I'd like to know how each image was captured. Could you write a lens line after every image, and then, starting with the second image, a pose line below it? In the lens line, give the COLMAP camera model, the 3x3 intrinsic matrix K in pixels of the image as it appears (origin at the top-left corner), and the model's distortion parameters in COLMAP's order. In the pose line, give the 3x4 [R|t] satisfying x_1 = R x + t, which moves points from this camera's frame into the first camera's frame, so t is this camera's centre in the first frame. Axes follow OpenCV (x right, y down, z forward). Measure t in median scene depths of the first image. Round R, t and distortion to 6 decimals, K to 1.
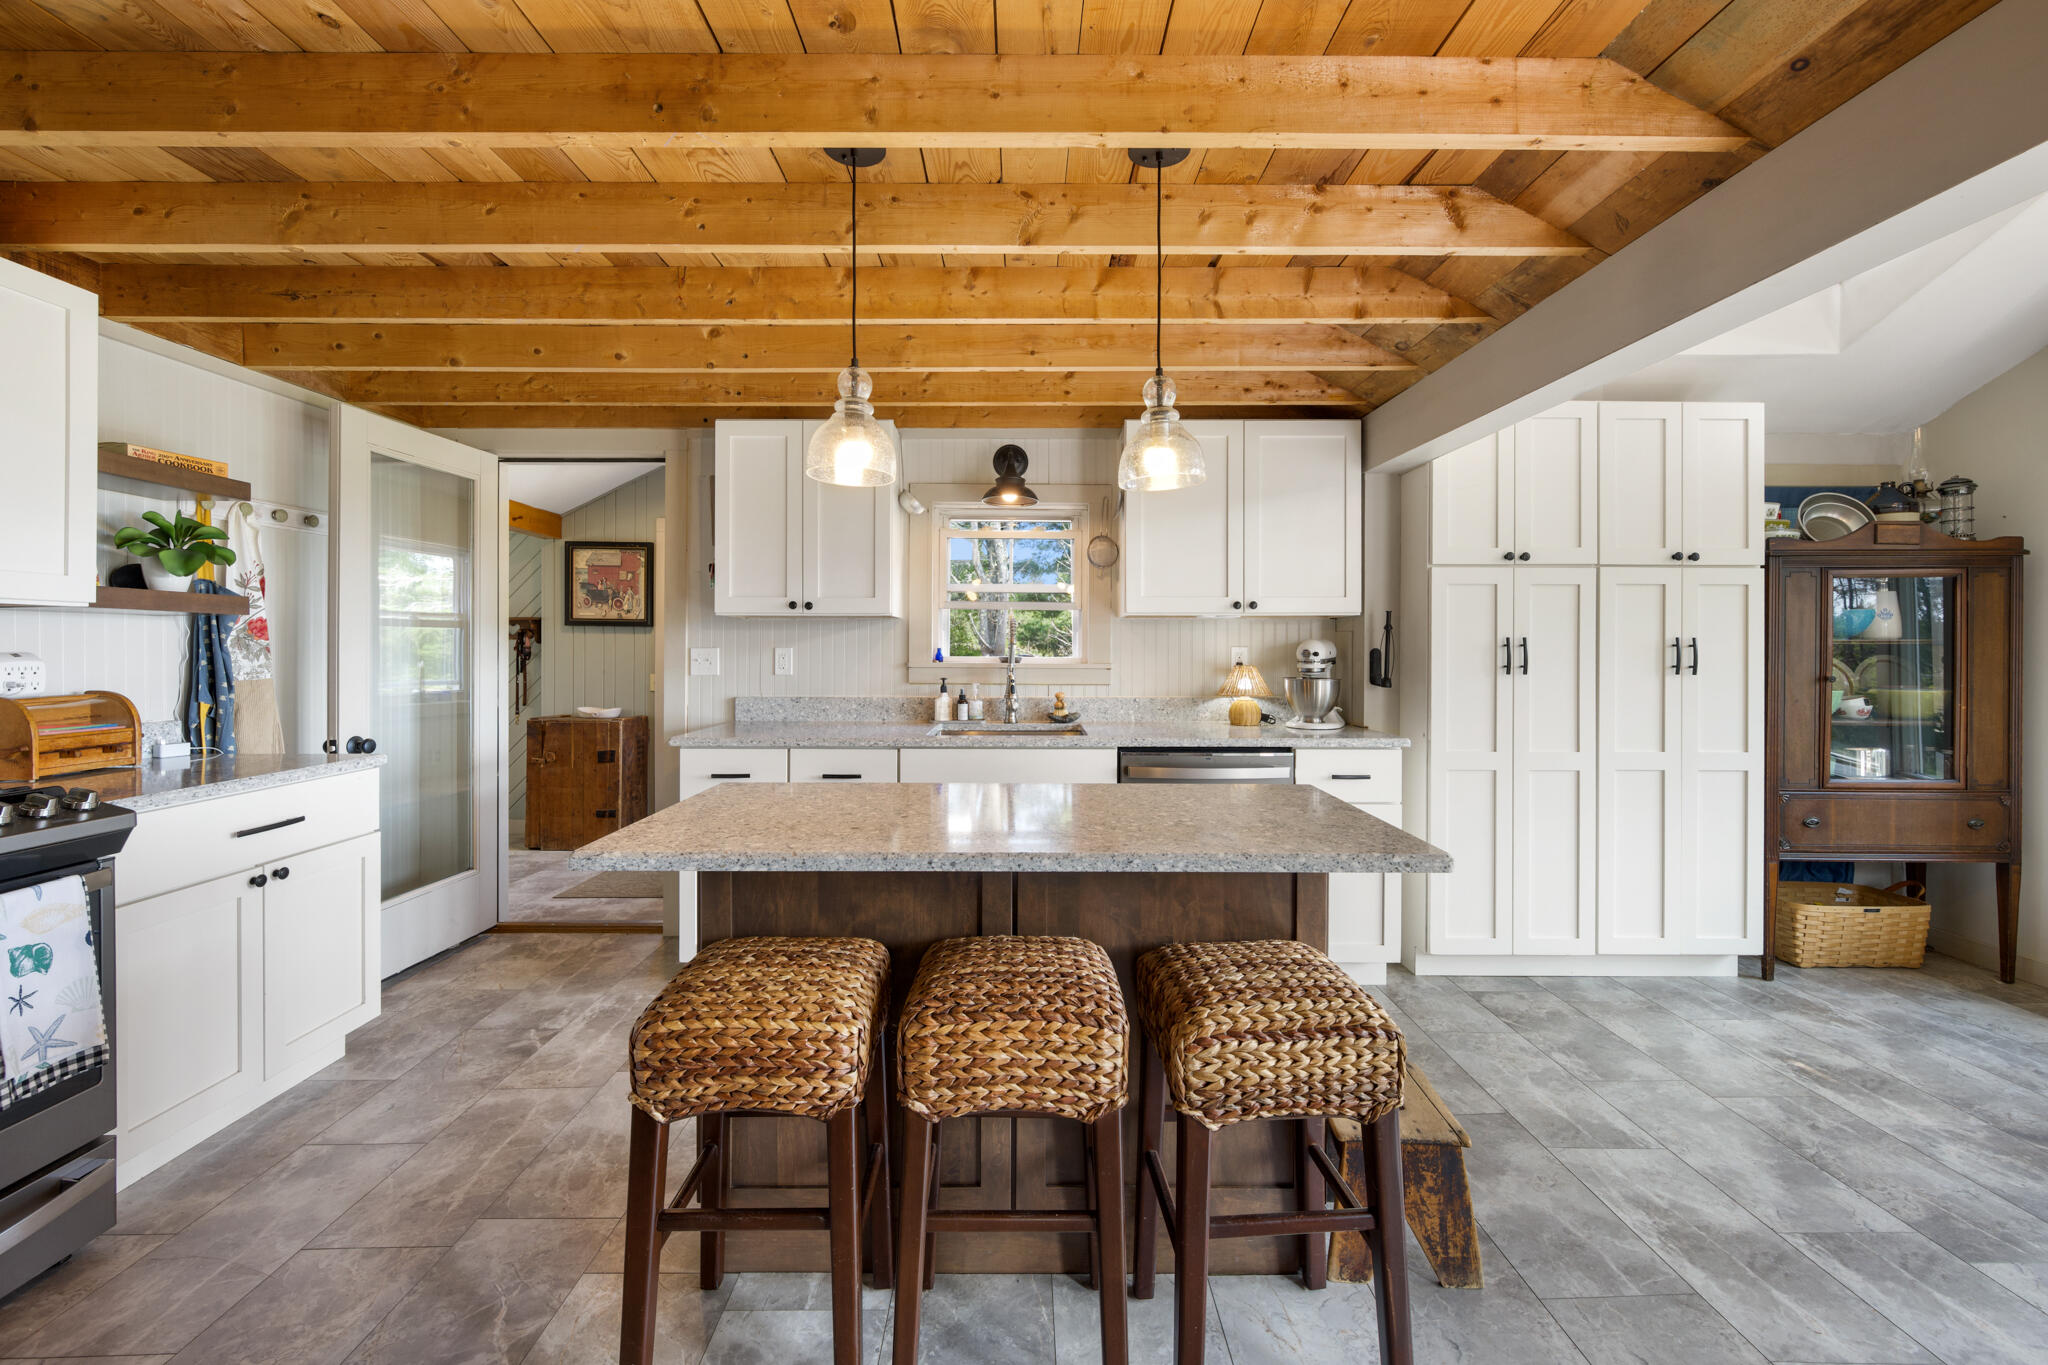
lens RADIAL K [[822.9, 0, 1029.0], [0, 822.9, 652.2], [0, 0, 1]] dist [-0.000978, 0.000089]
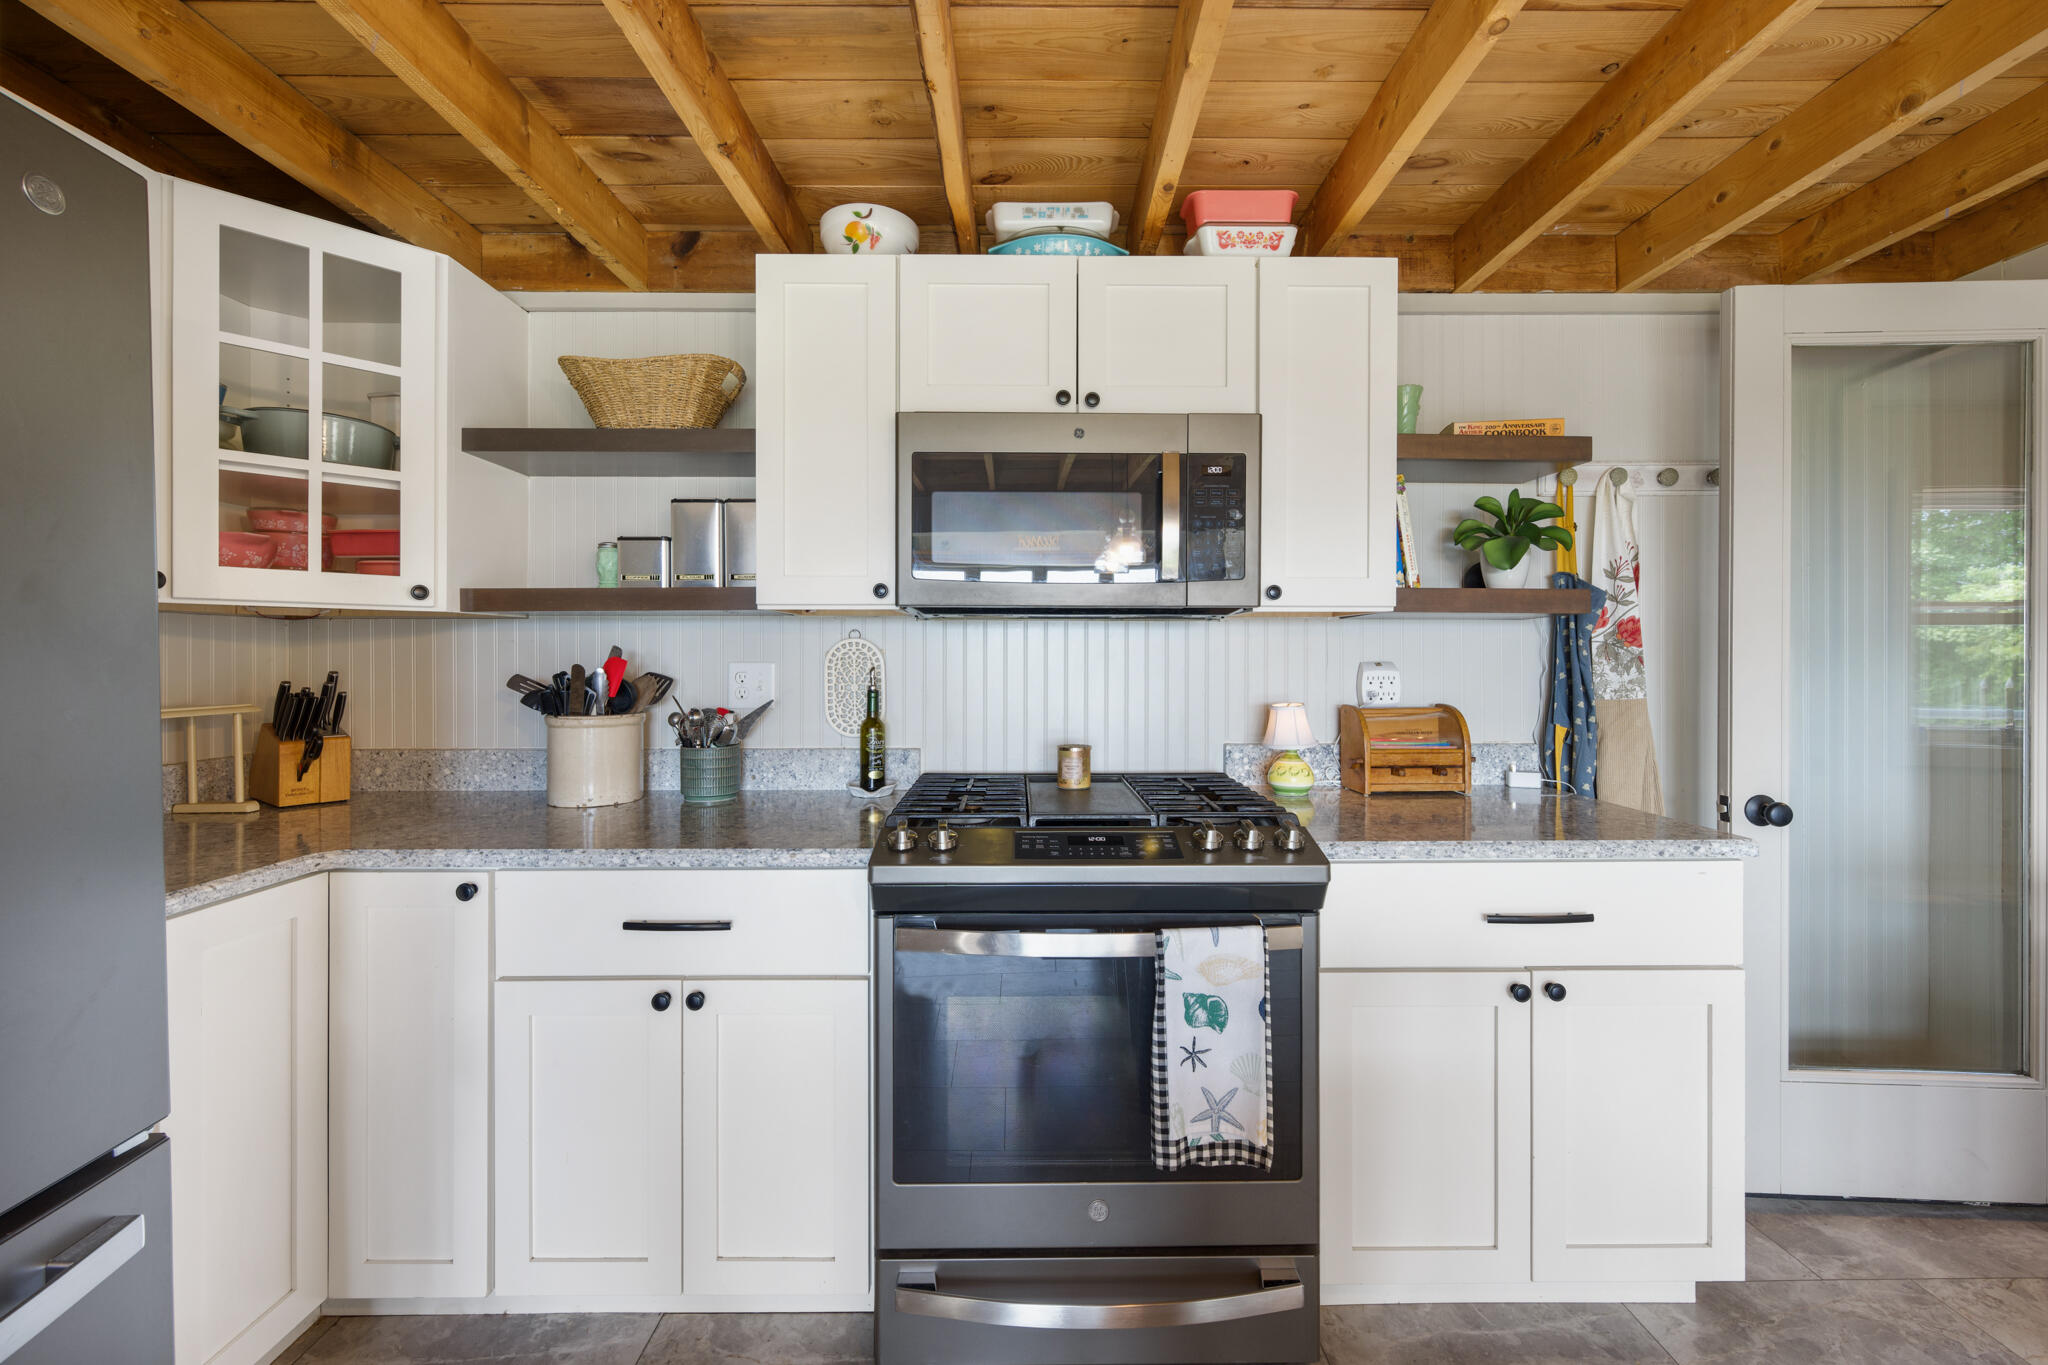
lens RADIAL K [[822.9, 0, 1029.0], [0, 822.9, 652.2], [0, 0, 1]] dist [-0.000978, 0.000089]
pose [[-0.002515, -0.002831, -0.999993, -0.197014], [-0.005969, 0.999978, -0.002816, -0.004942], [0.999979, 0.005962, -0.002532, 0.484918]]
